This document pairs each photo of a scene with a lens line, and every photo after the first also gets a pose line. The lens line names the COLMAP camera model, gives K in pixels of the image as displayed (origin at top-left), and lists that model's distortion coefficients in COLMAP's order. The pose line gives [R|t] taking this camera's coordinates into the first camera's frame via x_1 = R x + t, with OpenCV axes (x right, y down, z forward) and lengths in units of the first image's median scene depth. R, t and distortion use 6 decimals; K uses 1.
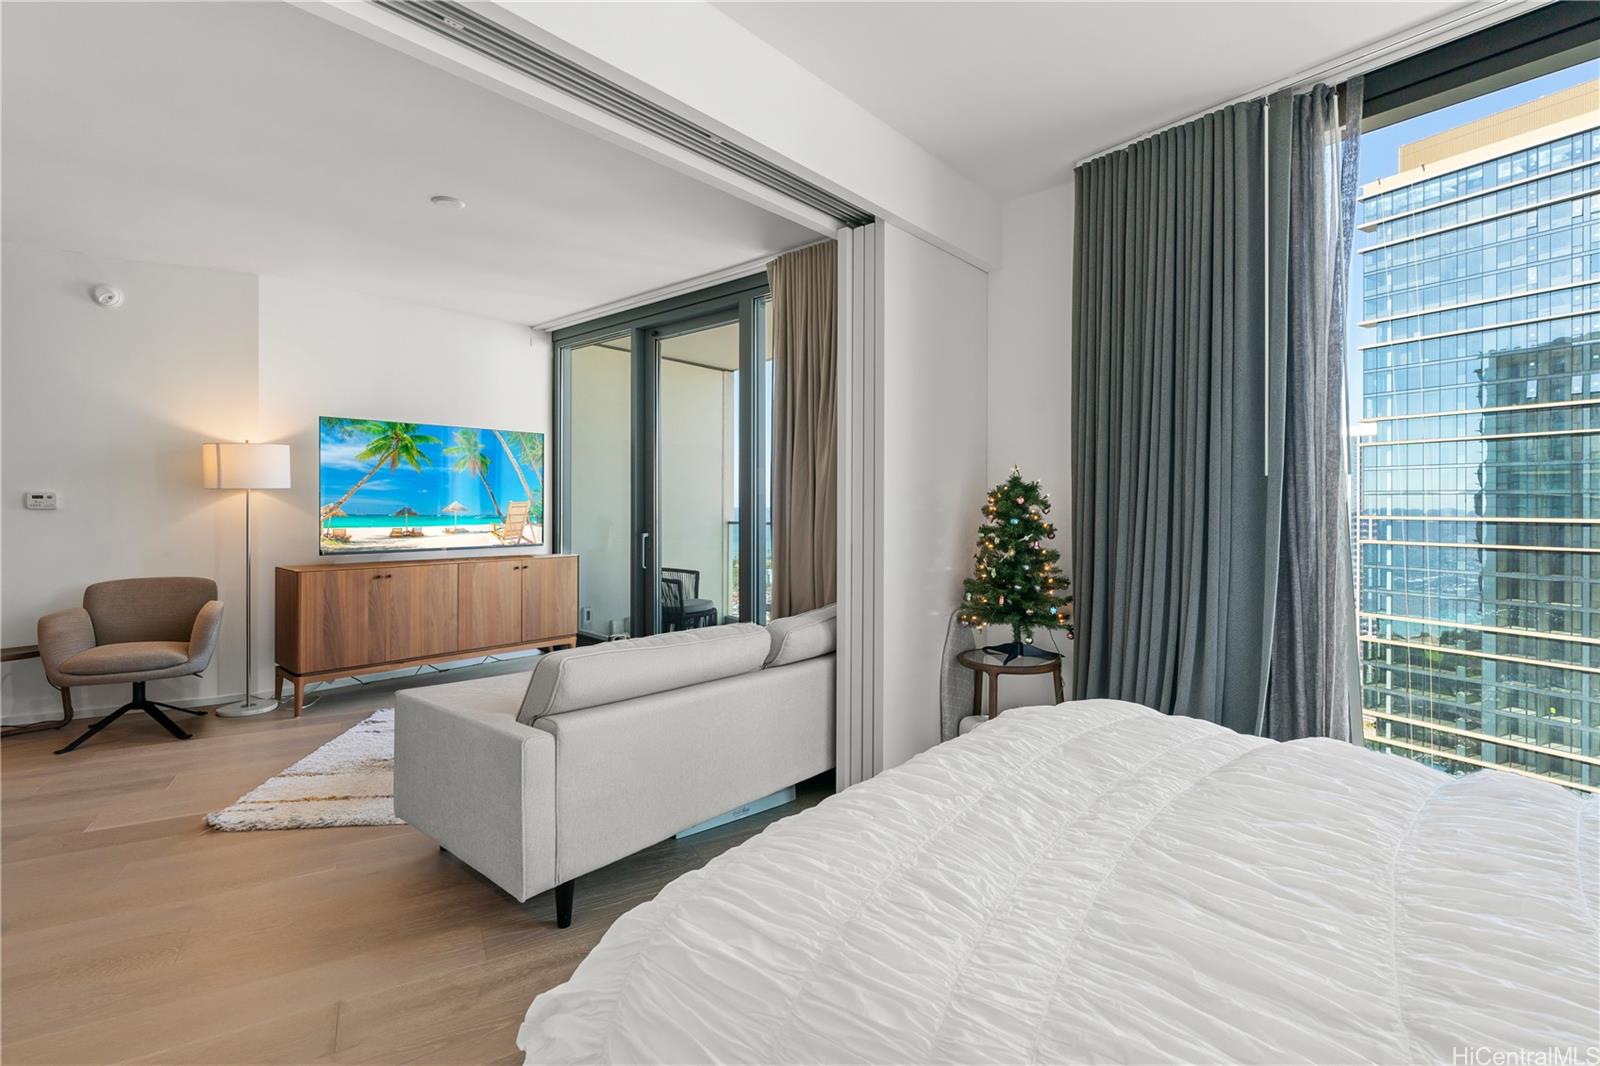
lens RADIAL K [[745.0, 0, 804.8], [0, 745.0, 511.1], [0, 0, 1]] dist [-0.007672, -0.000401]
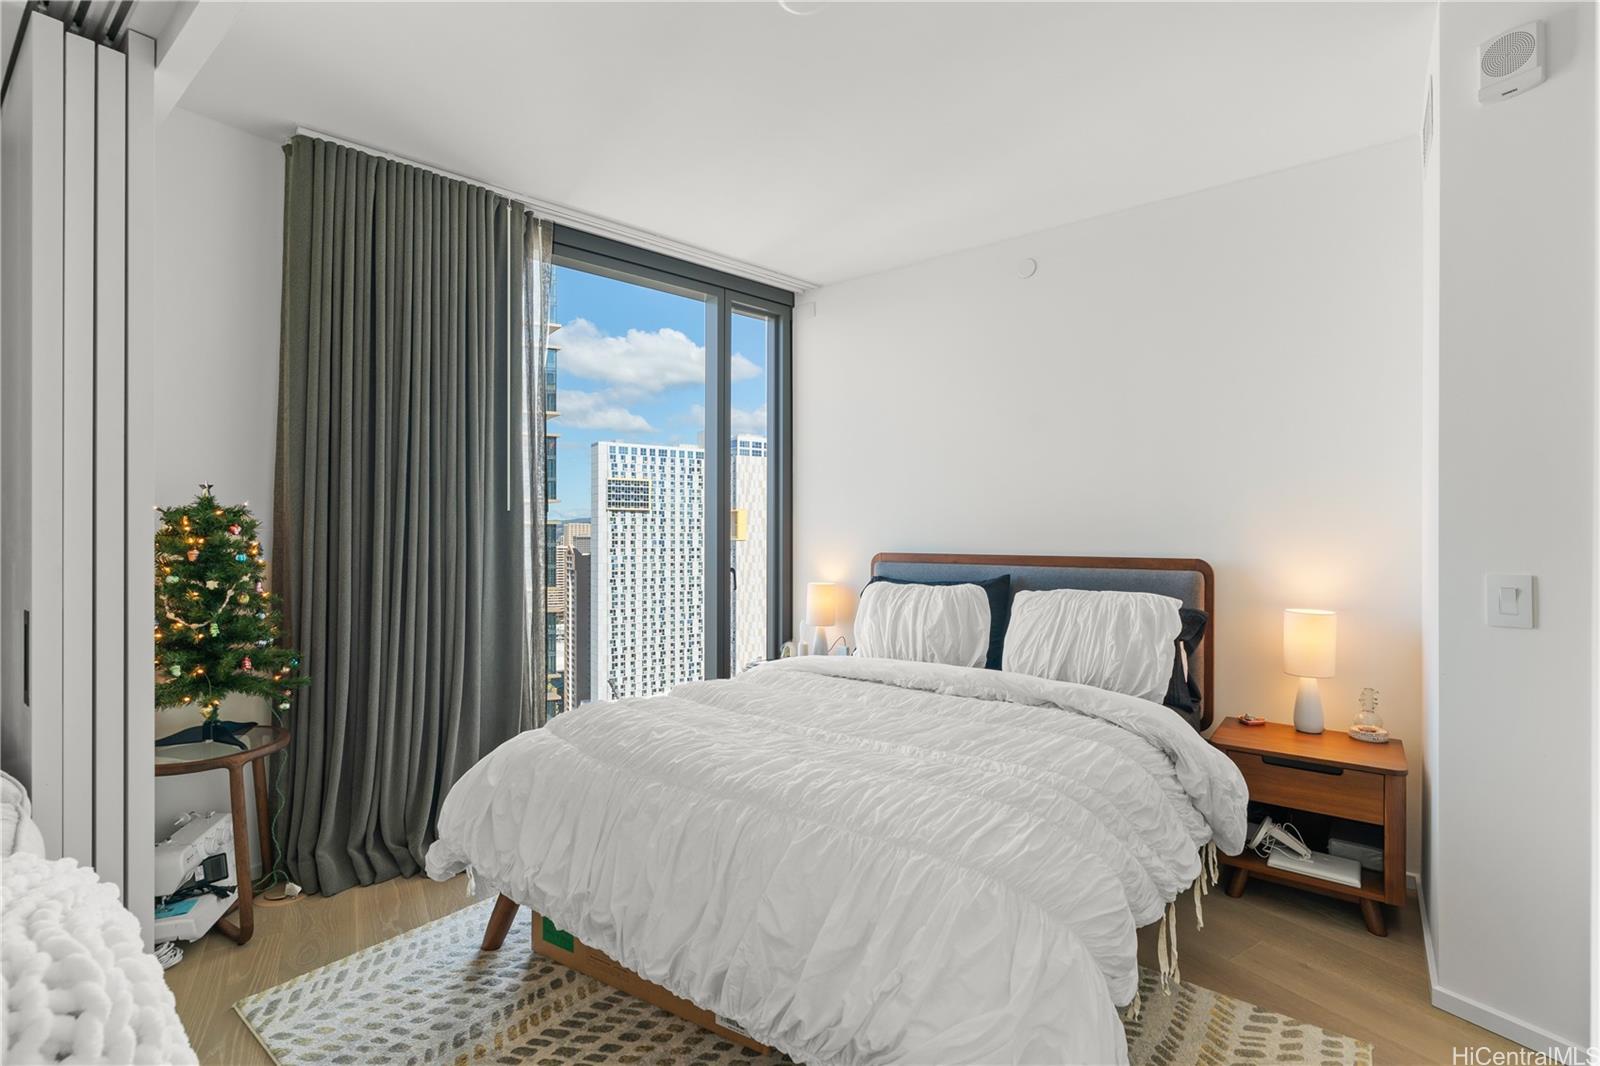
lens RADIAL K [[725.6, 0, 802.1], [0, 725.6, 533.6], [0, 0, 1]] dist [-0.002120, -0.000476]
pose [[-0.054100, -0.002268, 0.998533, -0.352469], [0.006932, 0.999972, 0.002647, -0.005462], [-0.998511, 0.007065, -0.054083, 0.347644]]
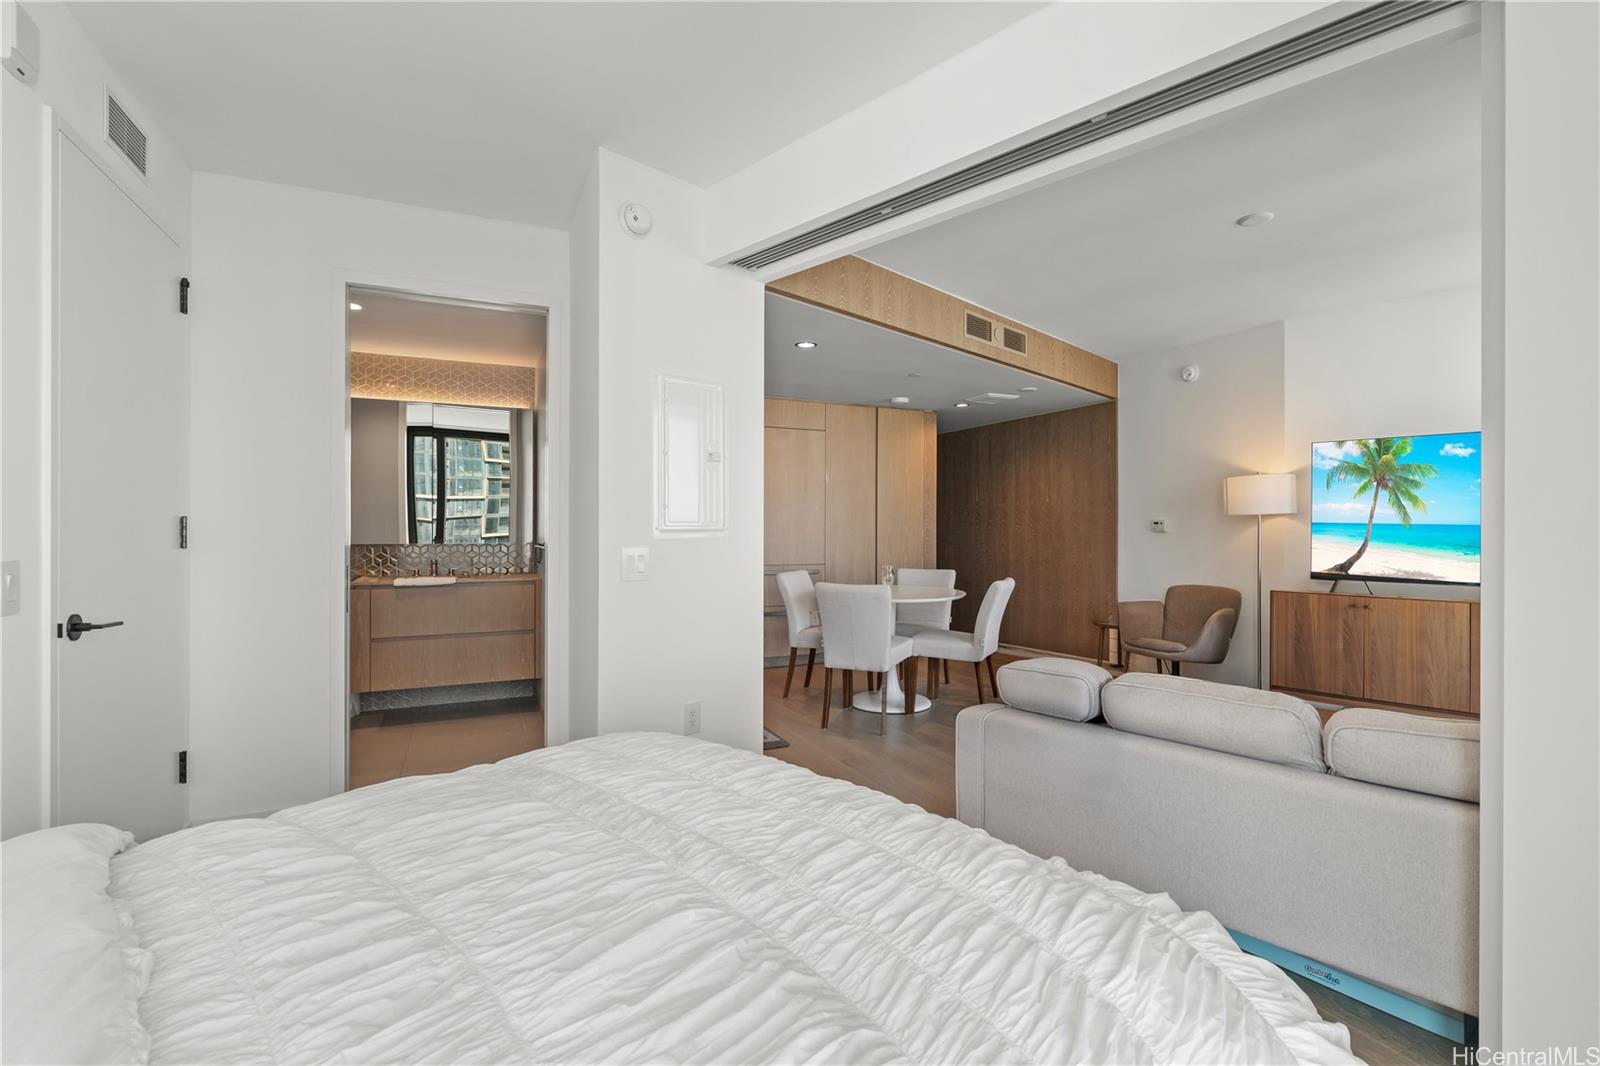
lens RADIAL K [[725.6, 0, 802.1], [0, 725.6, 533.6], [0, 0, 1]] dist [-0.002120, -0.000476]
pose [[-0.066810, 0.010410, -0.997711, 0.420630], [-0.010614, 0.999882, 0.011144, -0.006405], [0.997709, 0.011335, -0.066692, 0.386312]]
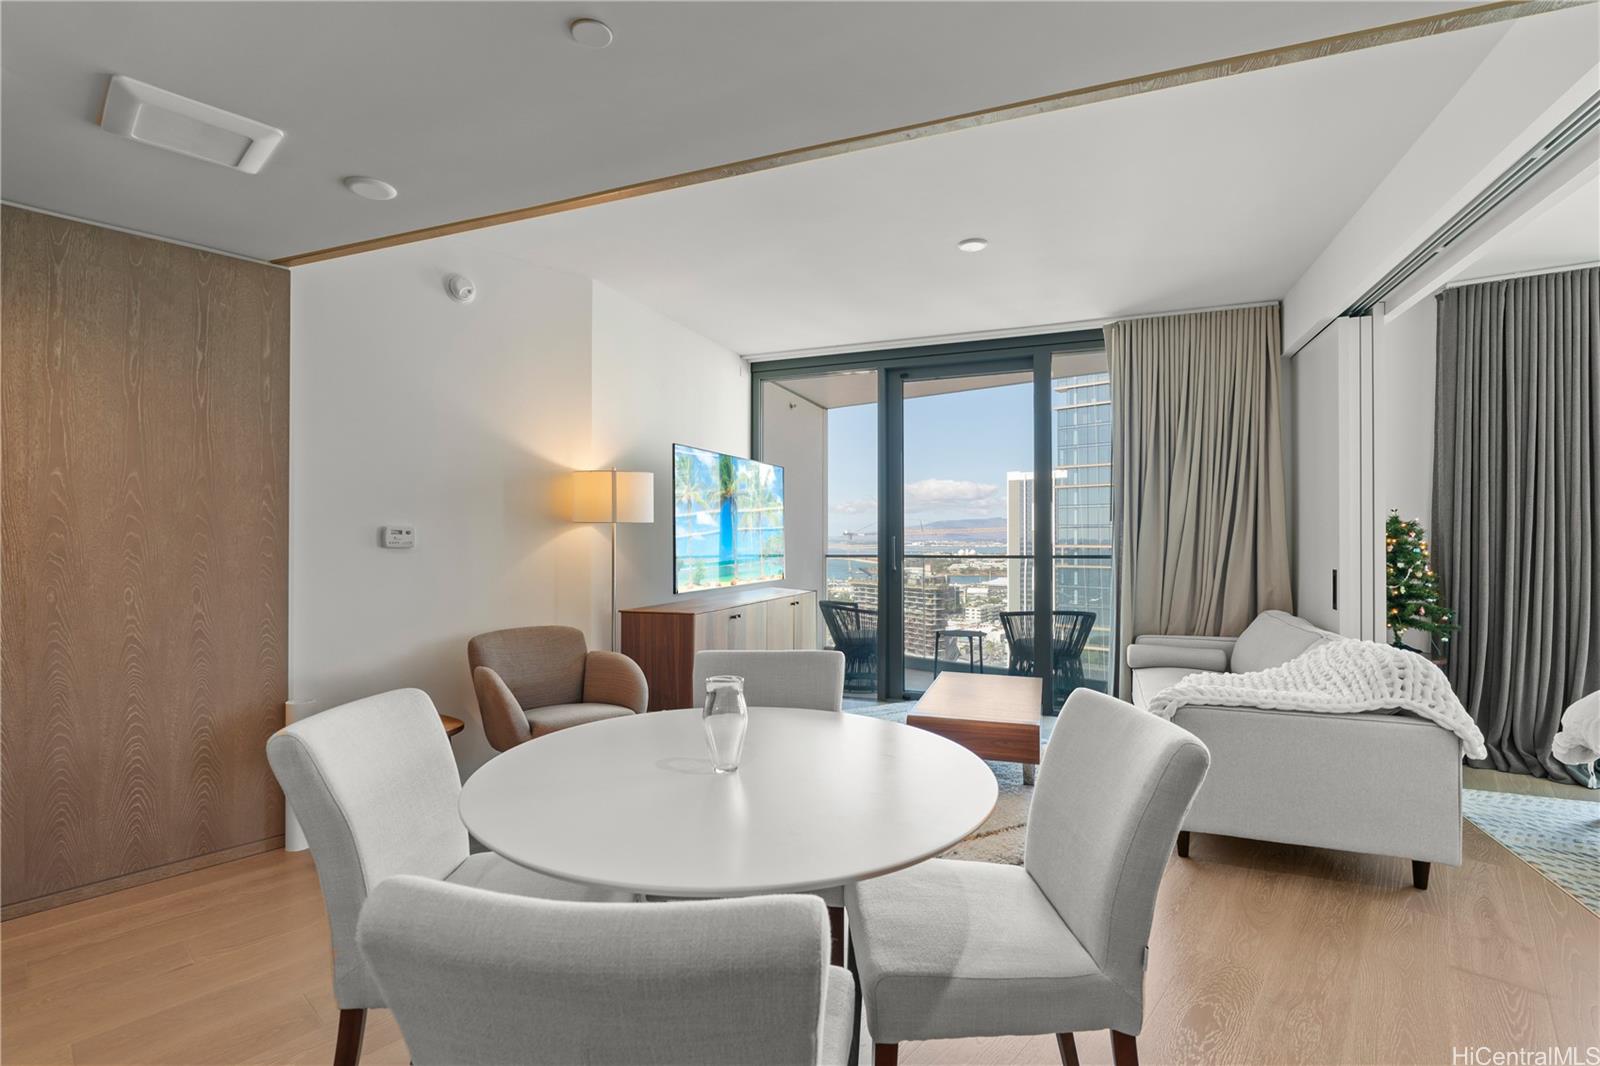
lens RADIAL K [[725.6, 0, 802.1], [0, 725.6, 533.6], [0, 0, 1]] dist [-0.002120, -0.000476]
pose [[0.942778, -0.002172, 0.333415, -0.859724], [0.006730, 0.999899, -0.012518, -0.004678], [-0.333355, 0.014045, 0.942697, 0.113367]]
